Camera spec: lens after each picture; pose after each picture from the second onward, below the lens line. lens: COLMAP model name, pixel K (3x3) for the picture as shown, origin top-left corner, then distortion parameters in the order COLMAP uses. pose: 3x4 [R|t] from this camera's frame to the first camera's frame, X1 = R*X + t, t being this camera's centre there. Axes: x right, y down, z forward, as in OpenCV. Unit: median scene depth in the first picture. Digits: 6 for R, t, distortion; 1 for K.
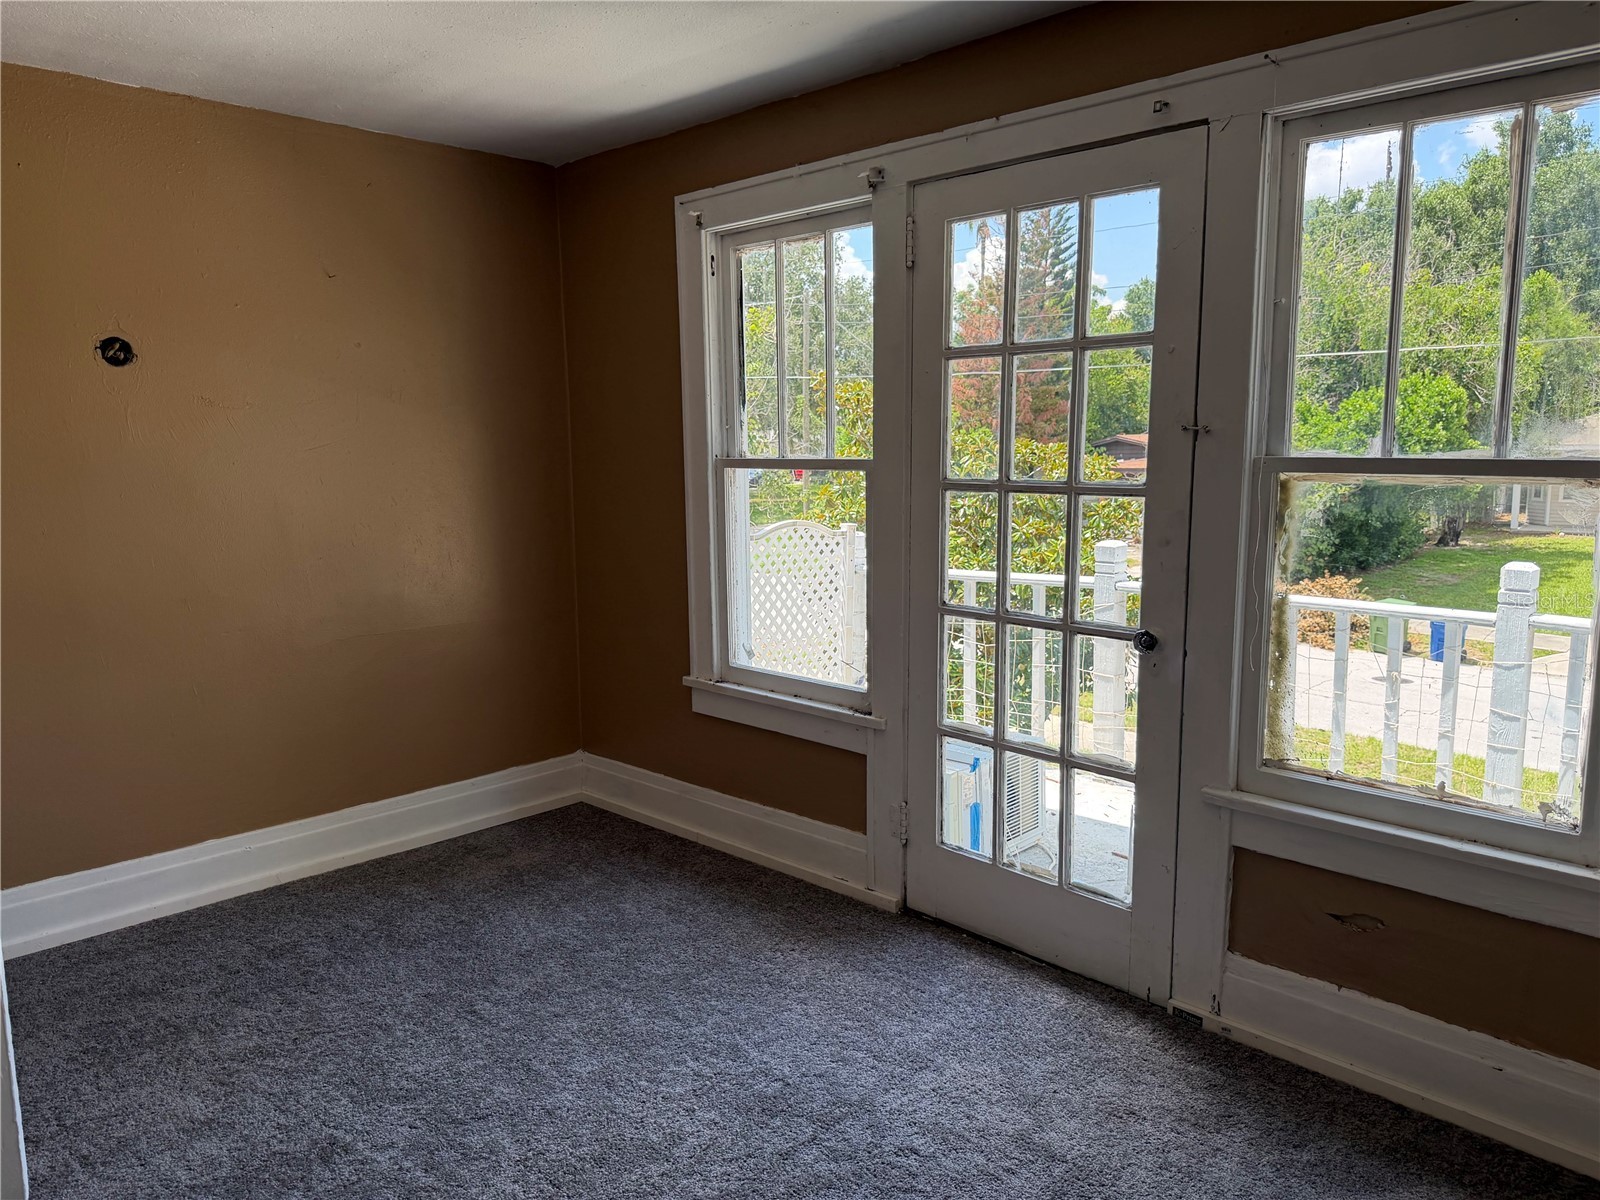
lens RADIAL K [[1138.6, 0, 798.6], [0, 1138.6, 604.4], [0, 0, 1]] dist [0.006949, -0.019187]
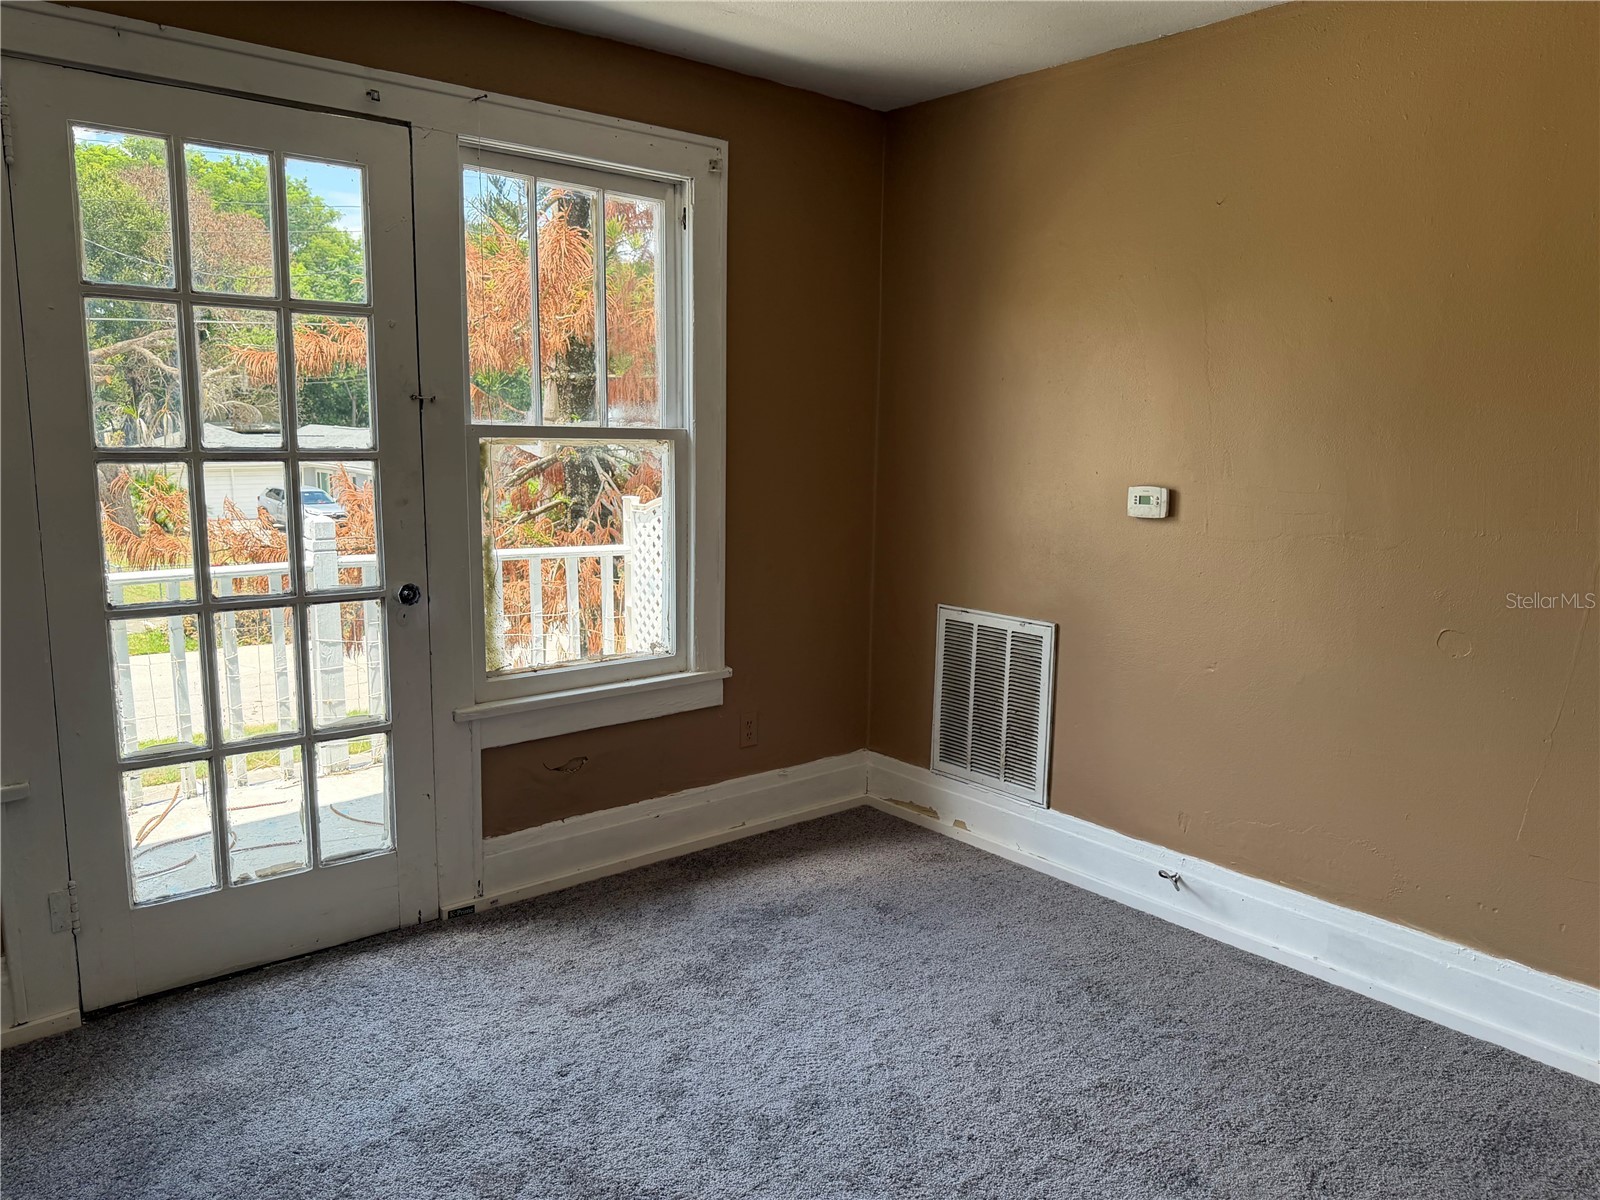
lens RADIAL K [[1138.6, 0, 799.6], [0, 1138.6, 601.5], [0, 0, 1]] dist [0.006949, -0.019187]
pose [[0.062641, -0.148823, 0.986878, -0.709193], [0.125595, 0.982134, 0.140136, -0.063404], [-0.990102, 0.115169, 0.080213, 0.519681]]
